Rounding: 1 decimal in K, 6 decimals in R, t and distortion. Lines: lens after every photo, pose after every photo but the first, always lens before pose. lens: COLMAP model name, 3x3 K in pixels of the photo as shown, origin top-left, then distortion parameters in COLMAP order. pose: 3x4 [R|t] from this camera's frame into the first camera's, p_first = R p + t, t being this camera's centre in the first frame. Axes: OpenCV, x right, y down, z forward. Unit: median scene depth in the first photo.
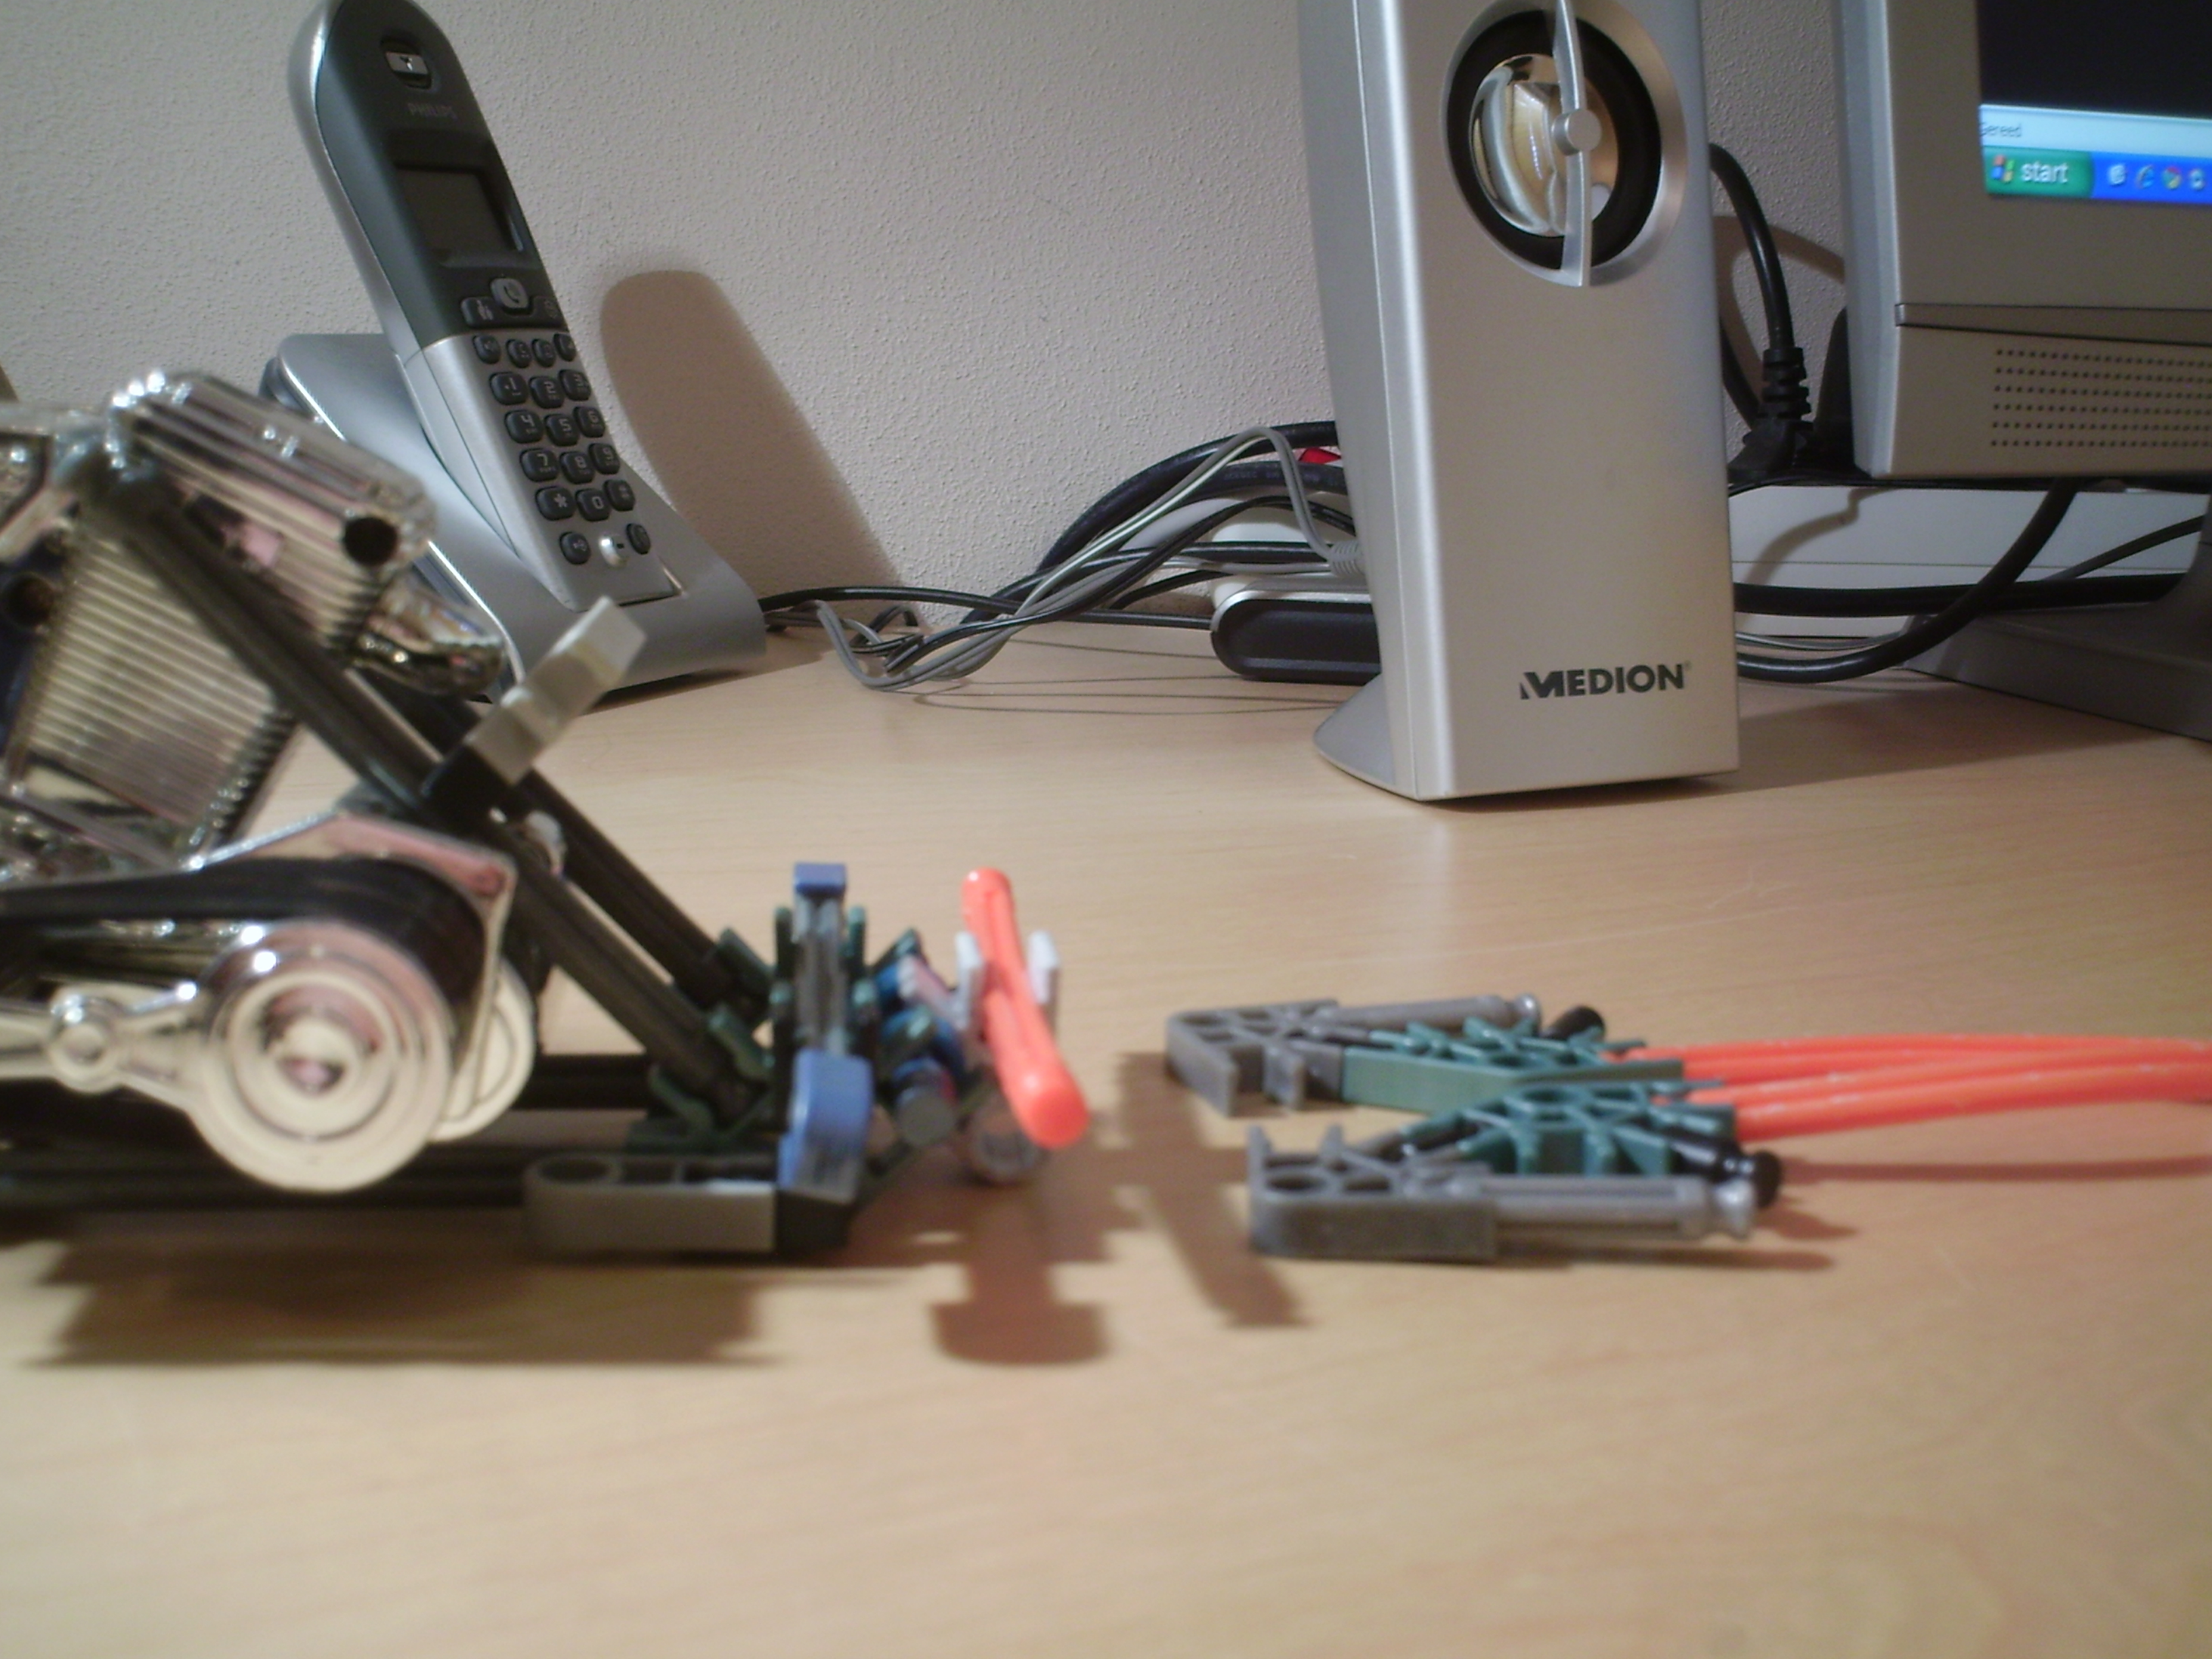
lens RADIAL K [[2754.4, 0, 1127.9], [0, 2754.4, 834.5], [0, 0, 1]] dist [-0.147572, 0.187022]
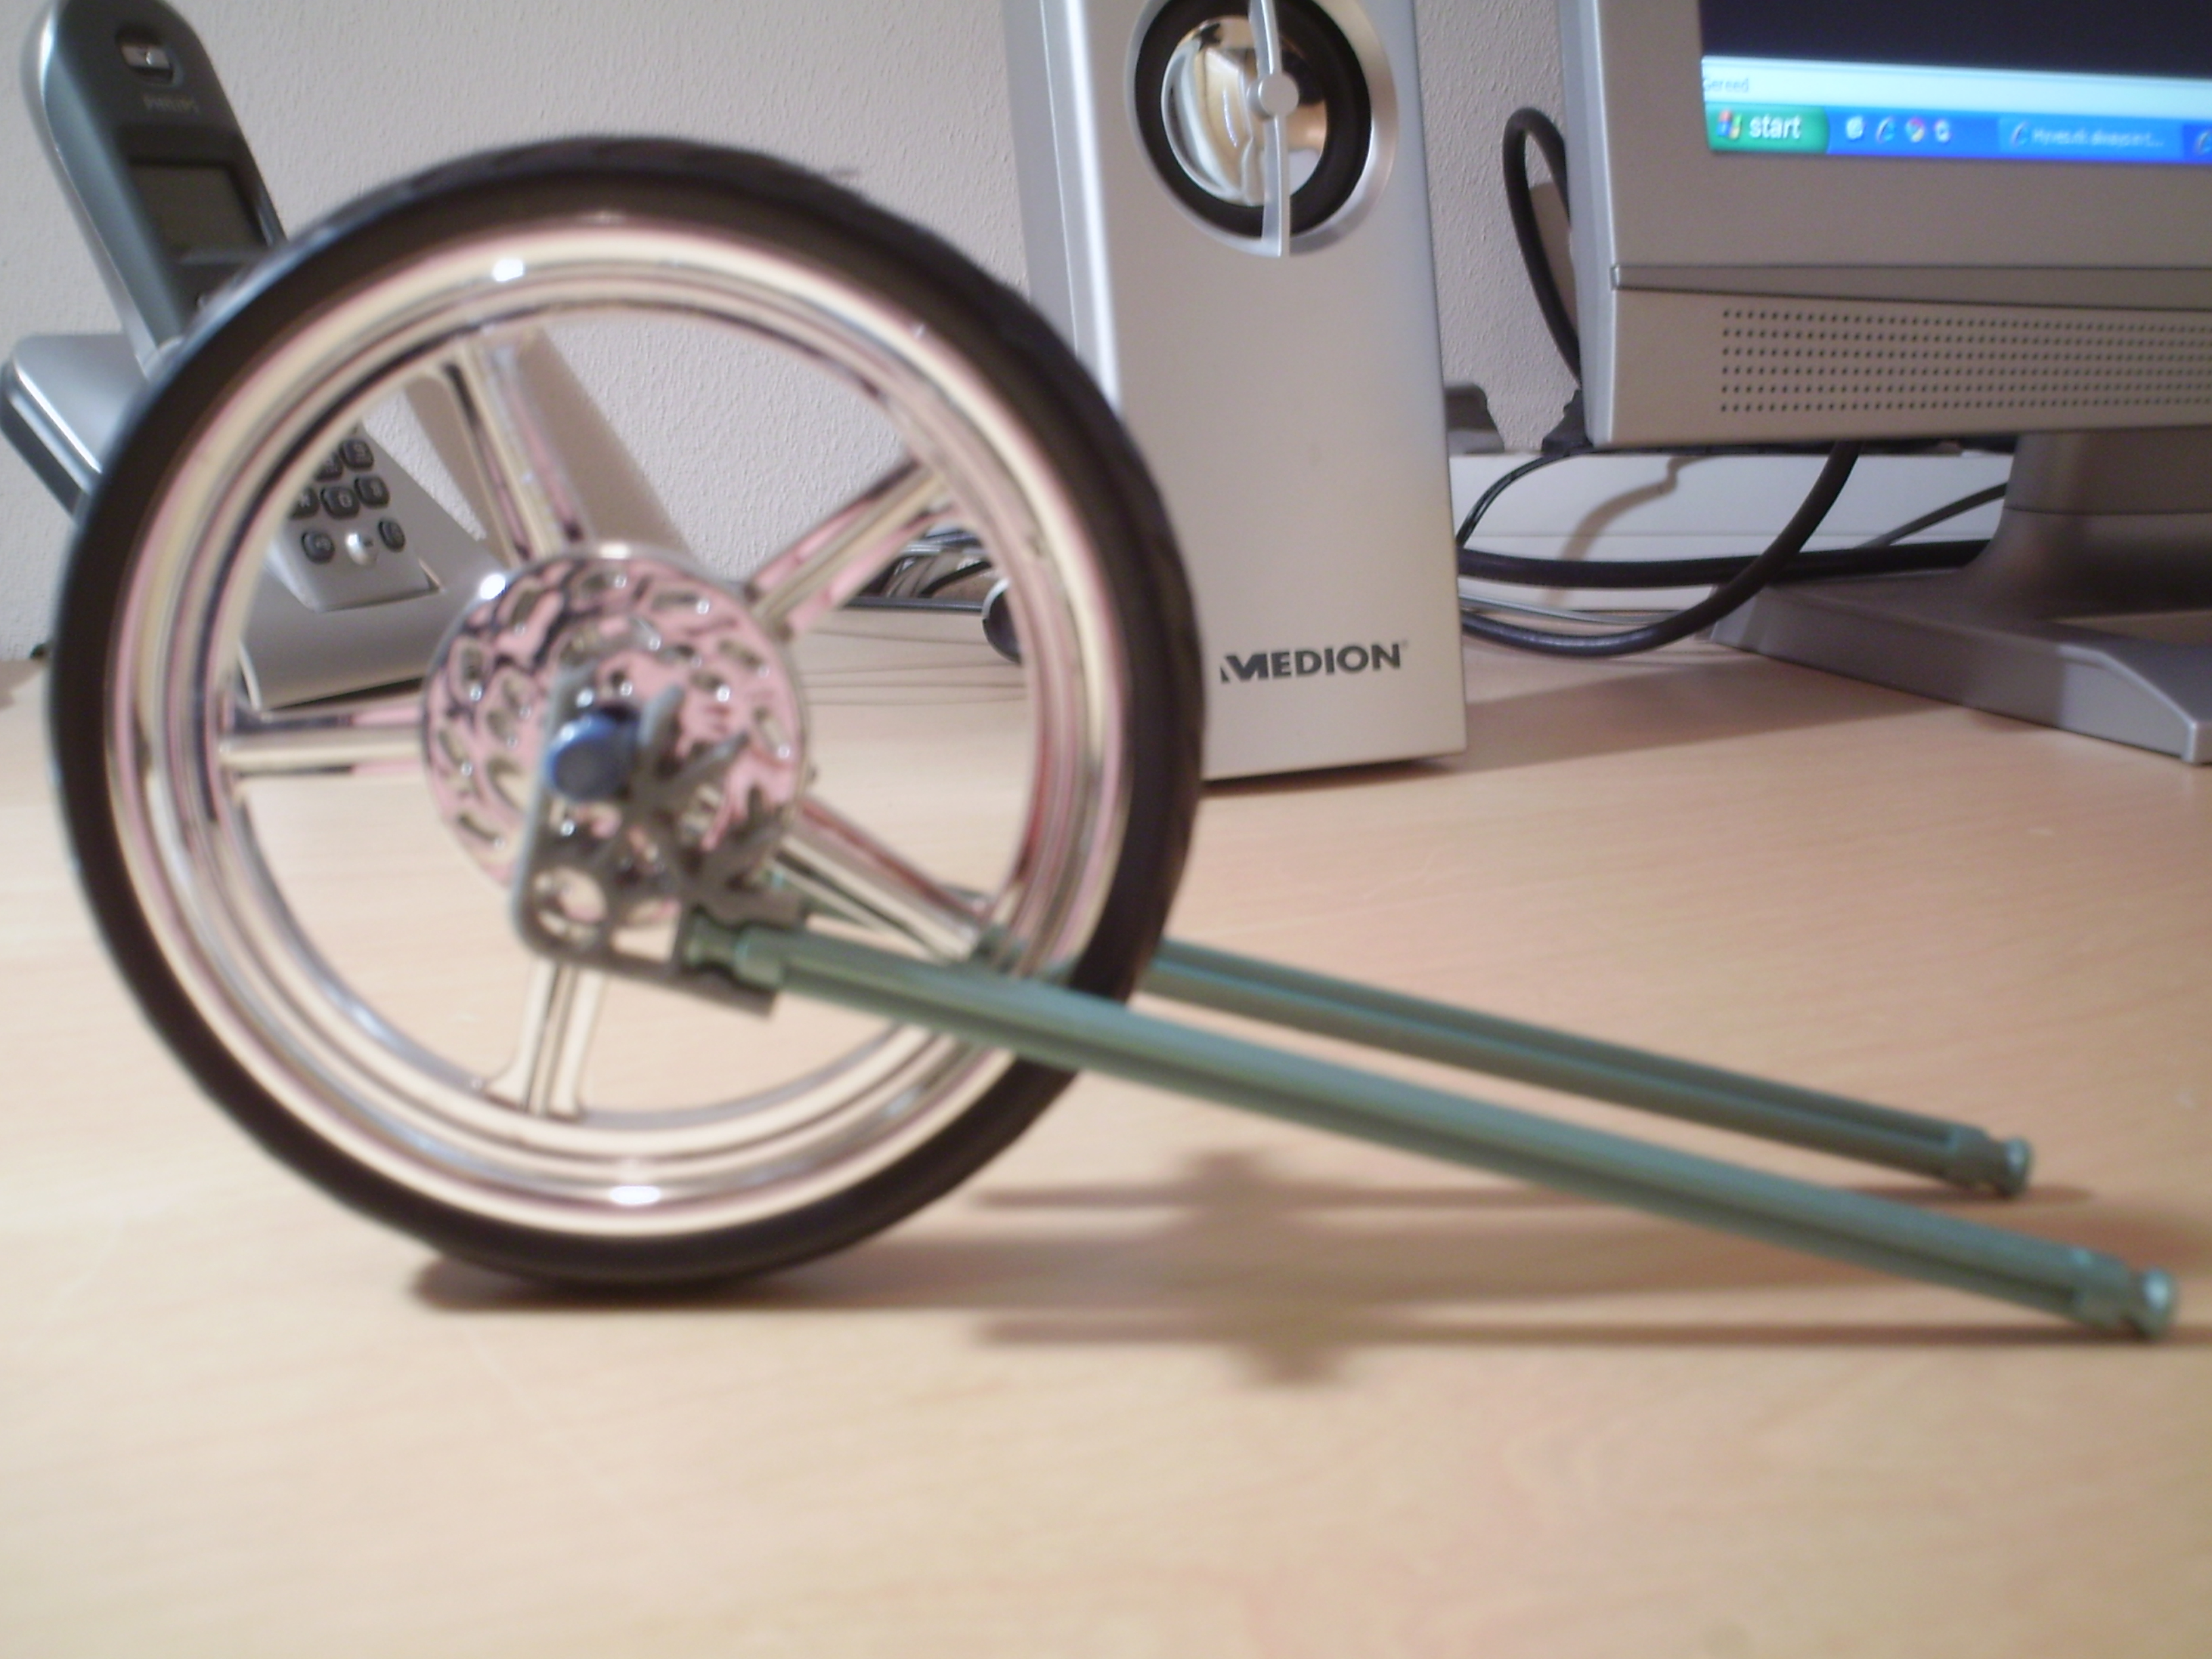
lens RADIAL K [[2754.4, 0, 1127.9], [0, 2754.4, 834.5], [0, 0, 1]] dist [-0.147572, 0.187022]
pose [[0.999812, -0.017830, -0.007675, 0.096261], [0.017881, 0.999818, 0.006647, -0.002212], [0.007556, -0.006783, 0.999948, 0.021672]]
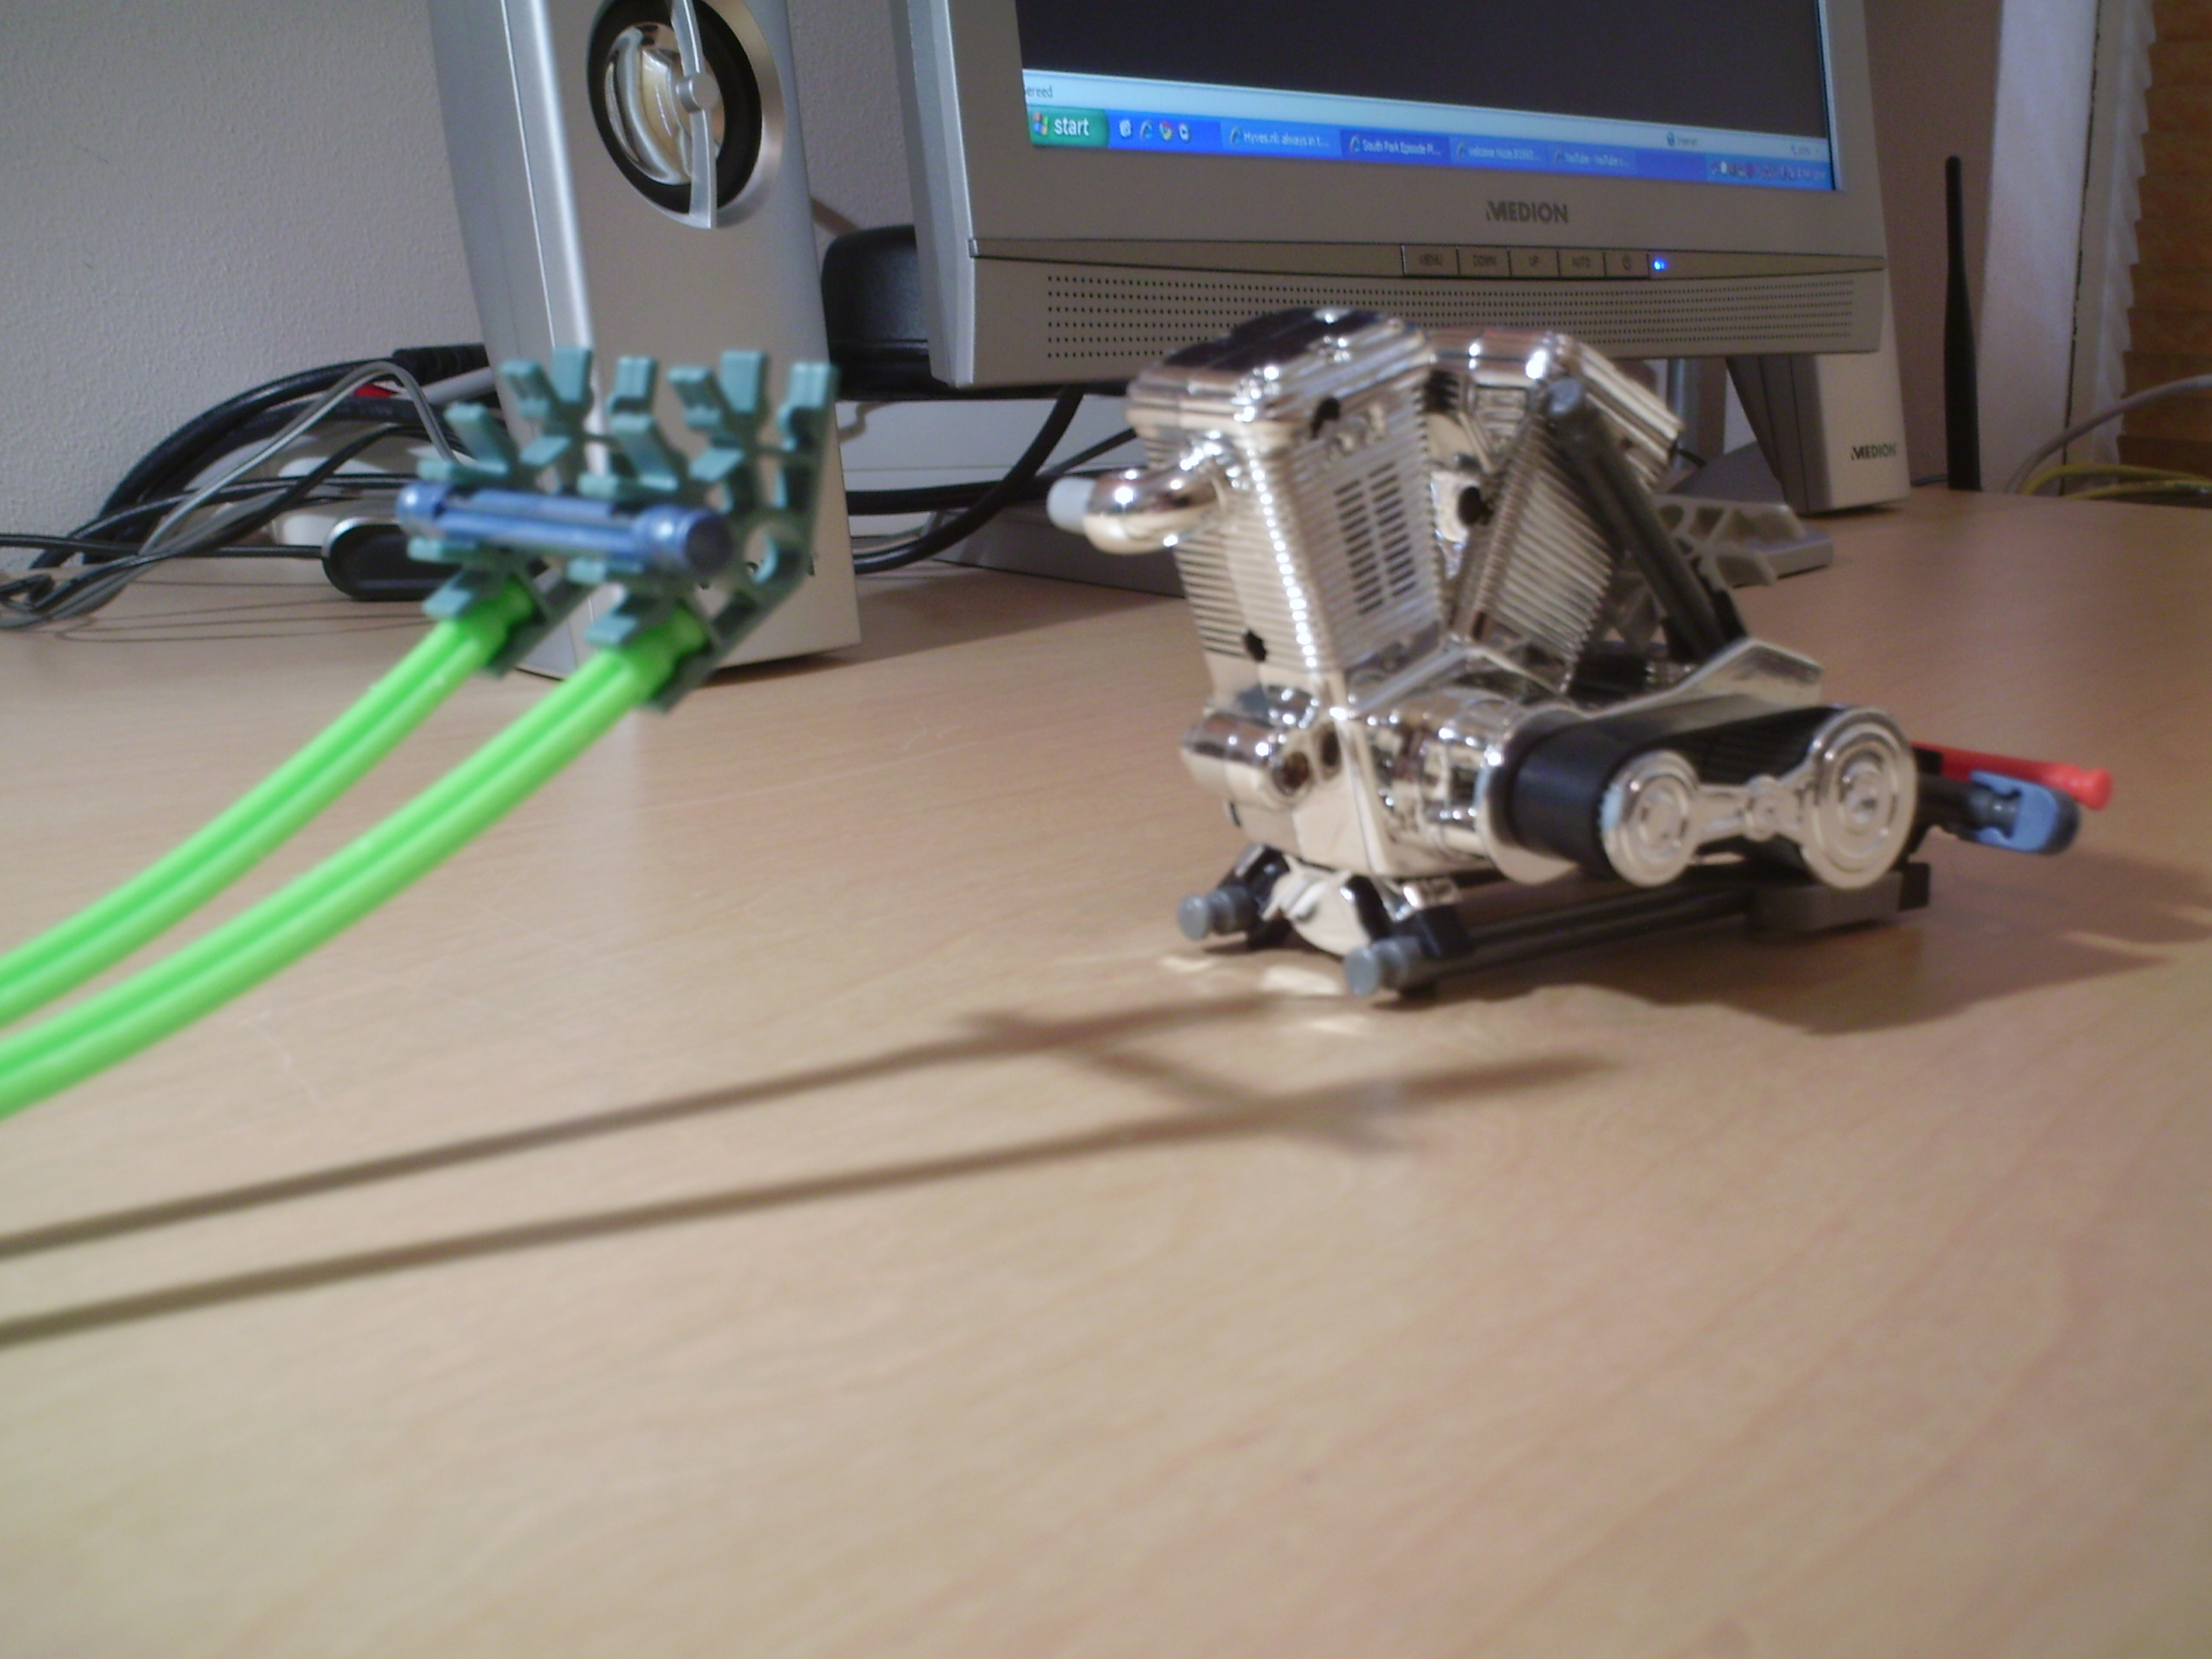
lens RADIAL K [[2754.4, 0, 1127.9], [0, 2754.4, 834.5], [0, 0, 1]] dist [-0.147572, 0.187022]
pose [[0.910524, -0.088210, 0.403937, -0.131555], [0.078719, 0.996091, 0.040080, 0.016620], [-0.405894, -0.004696, 0.913908, -0.096270]]
